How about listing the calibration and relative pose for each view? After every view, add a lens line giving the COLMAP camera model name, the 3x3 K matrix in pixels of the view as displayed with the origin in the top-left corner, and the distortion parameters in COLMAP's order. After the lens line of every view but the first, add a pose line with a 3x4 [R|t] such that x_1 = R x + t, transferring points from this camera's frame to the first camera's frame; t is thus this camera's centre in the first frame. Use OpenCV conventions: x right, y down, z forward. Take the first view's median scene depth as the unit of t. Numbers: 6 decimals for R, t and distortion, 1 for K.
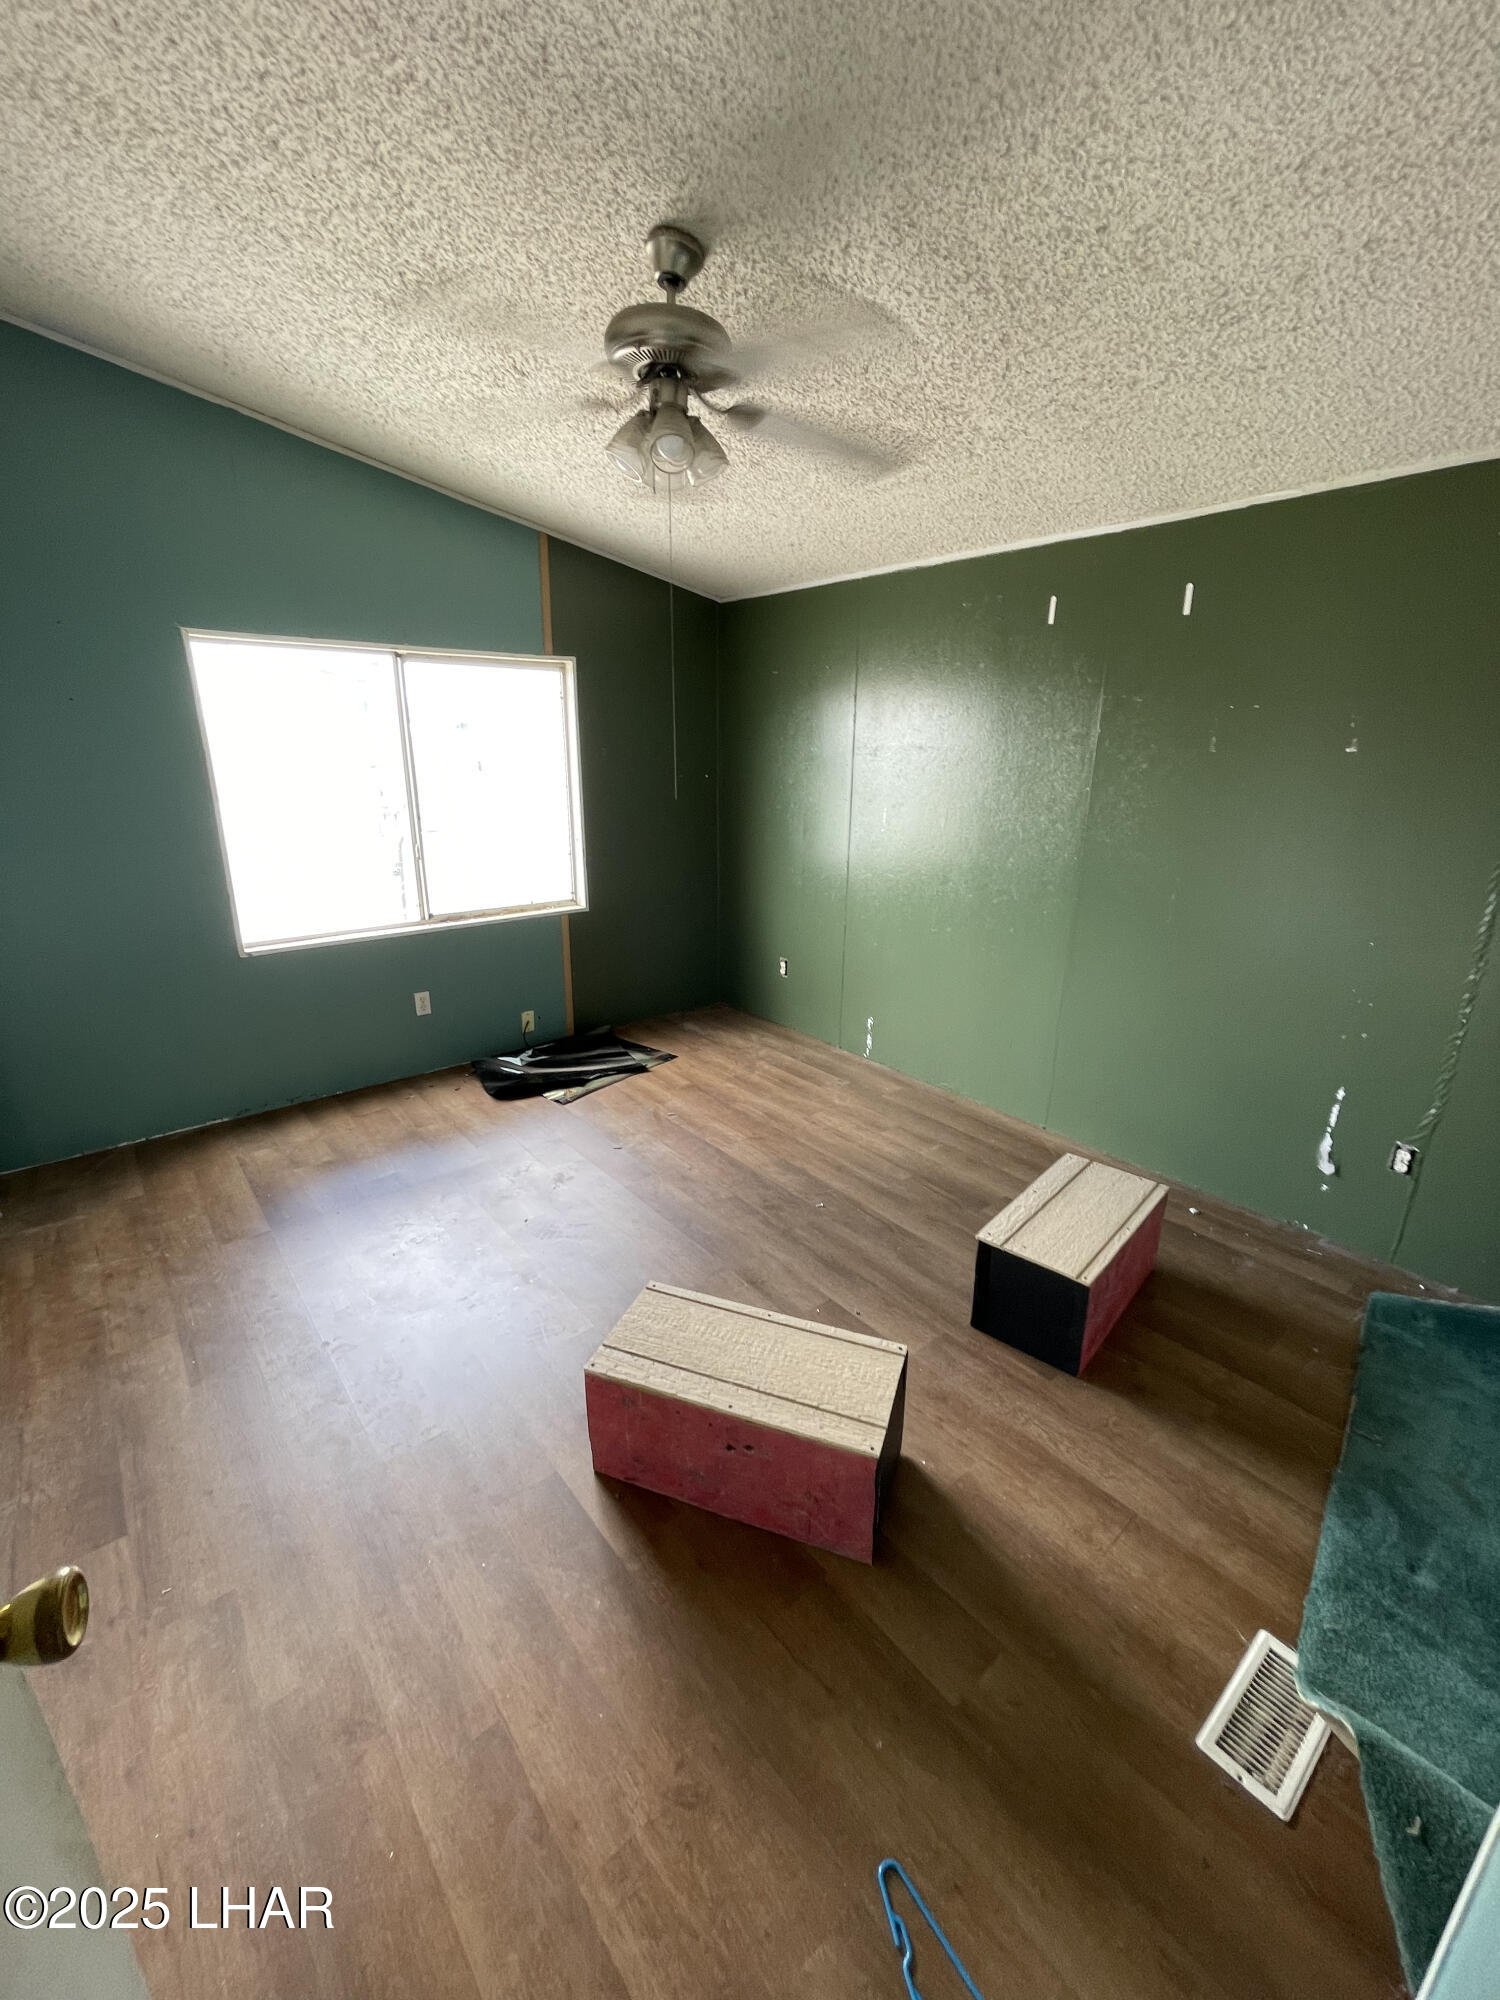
lens RADIAL K [[811.3, 0, 747.2], [0, 811.3, 992.7], [0, 0, 1]] dist [0.001156, 0.001201]
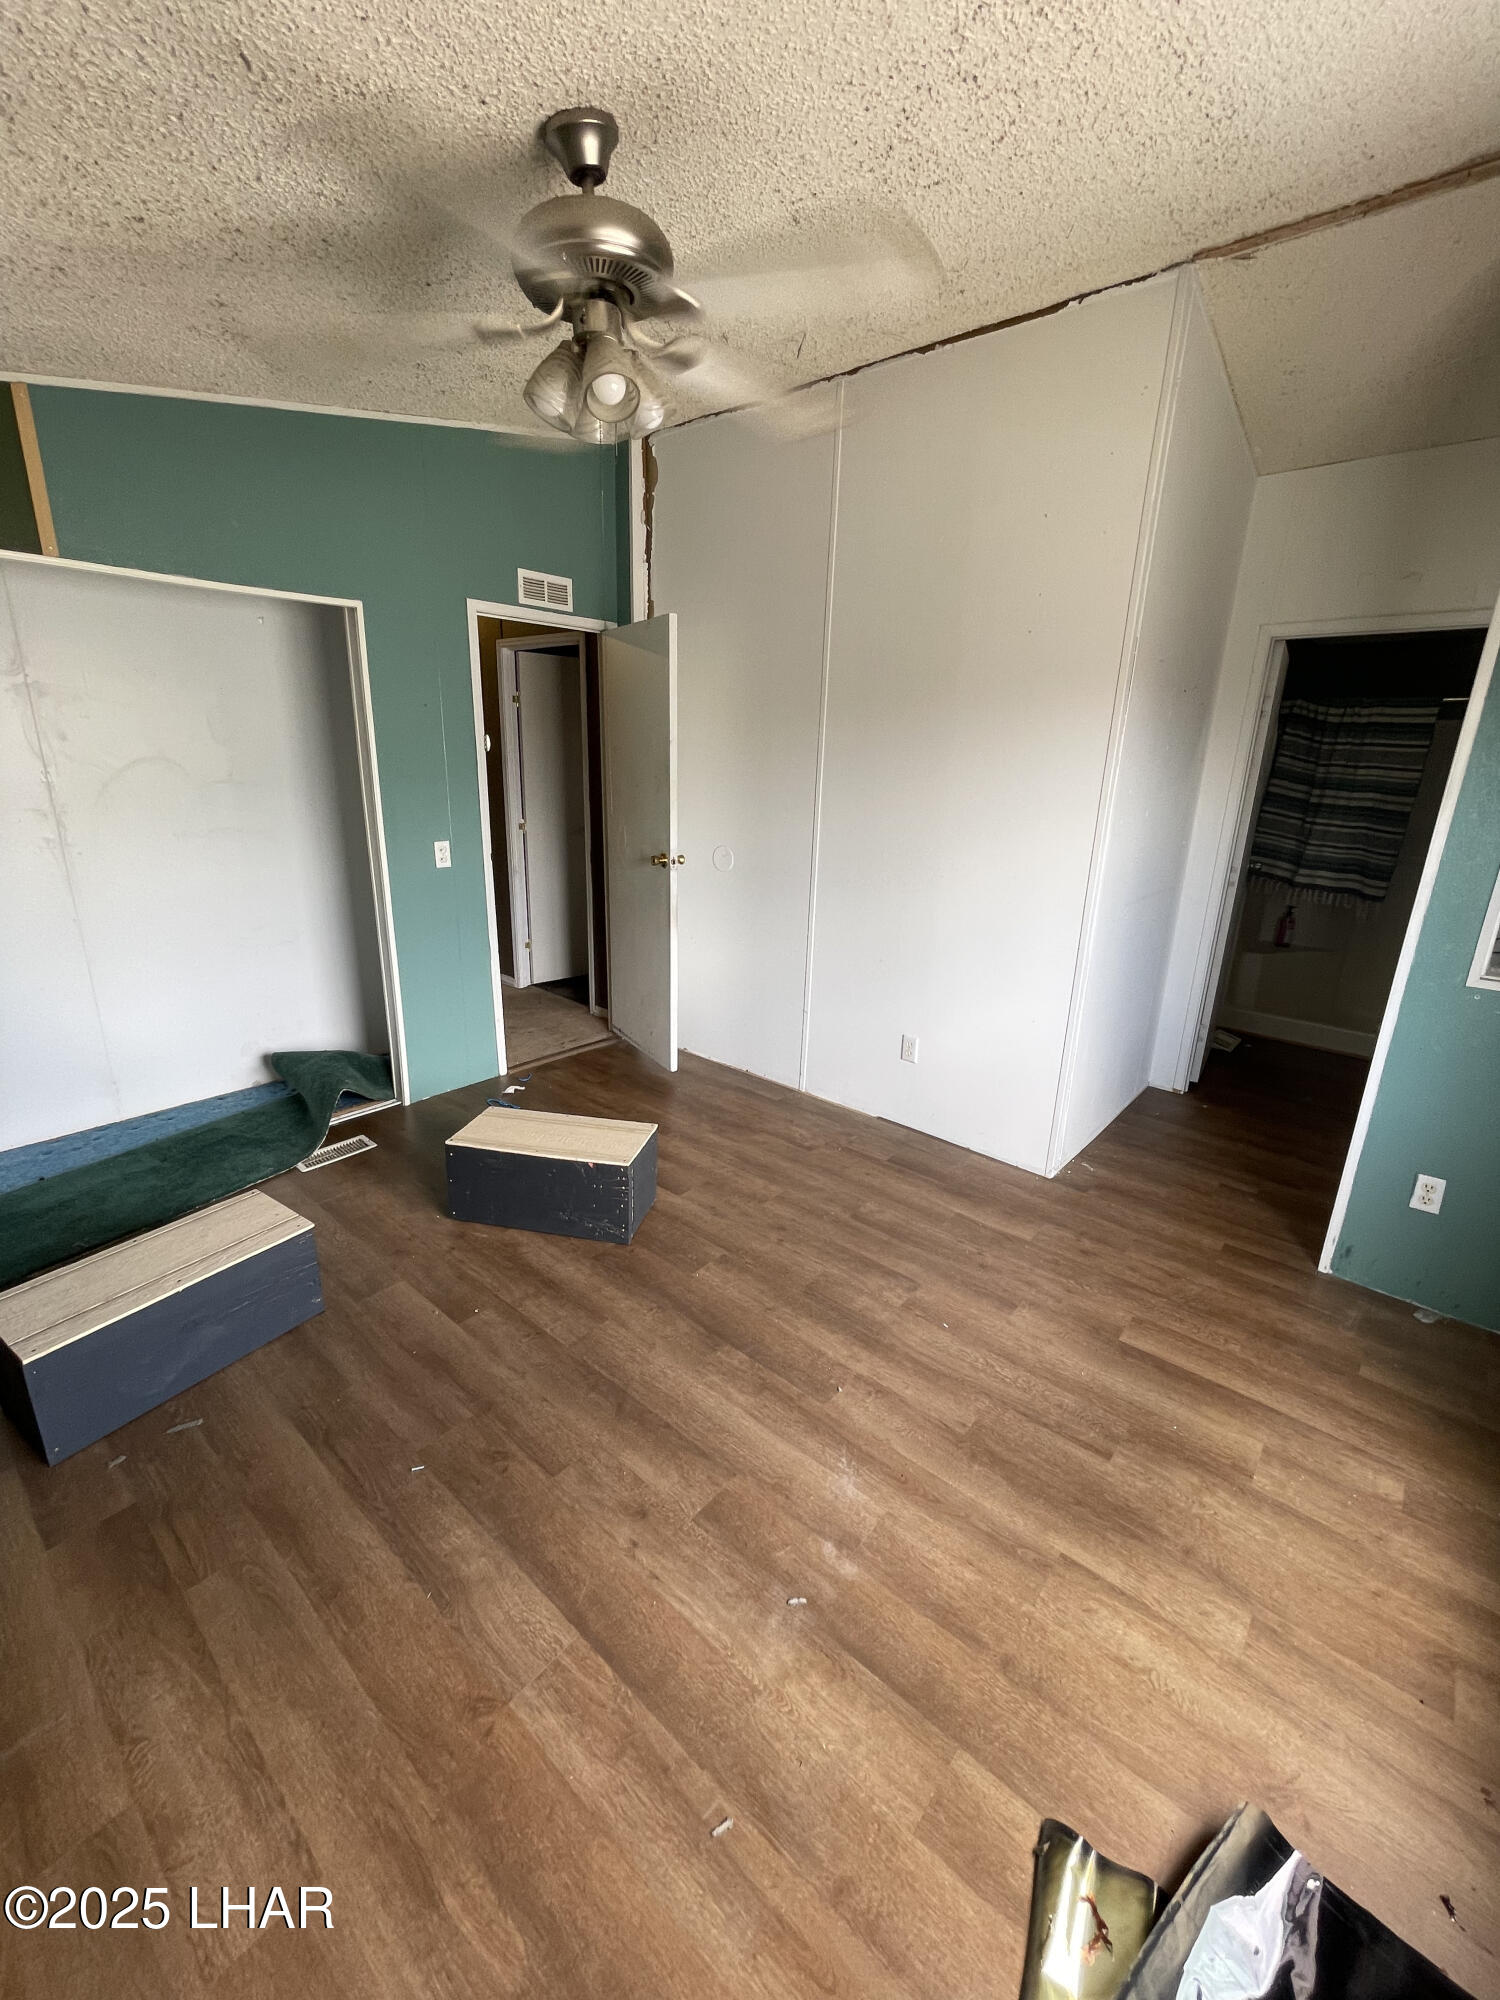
lens RADIAL K [[811.3, 0, 747.2], [0, 811.3, 992.7], [0, 0, 1]] dist [0.001156, 0.001201]
pose [[-0.985294, 0.015659, -0.170147, -0.060213], [-0.082305, 0.829157, 0.552924, -0.400143], [0.149737, 0.558797, -0.815675, 1.287144]]
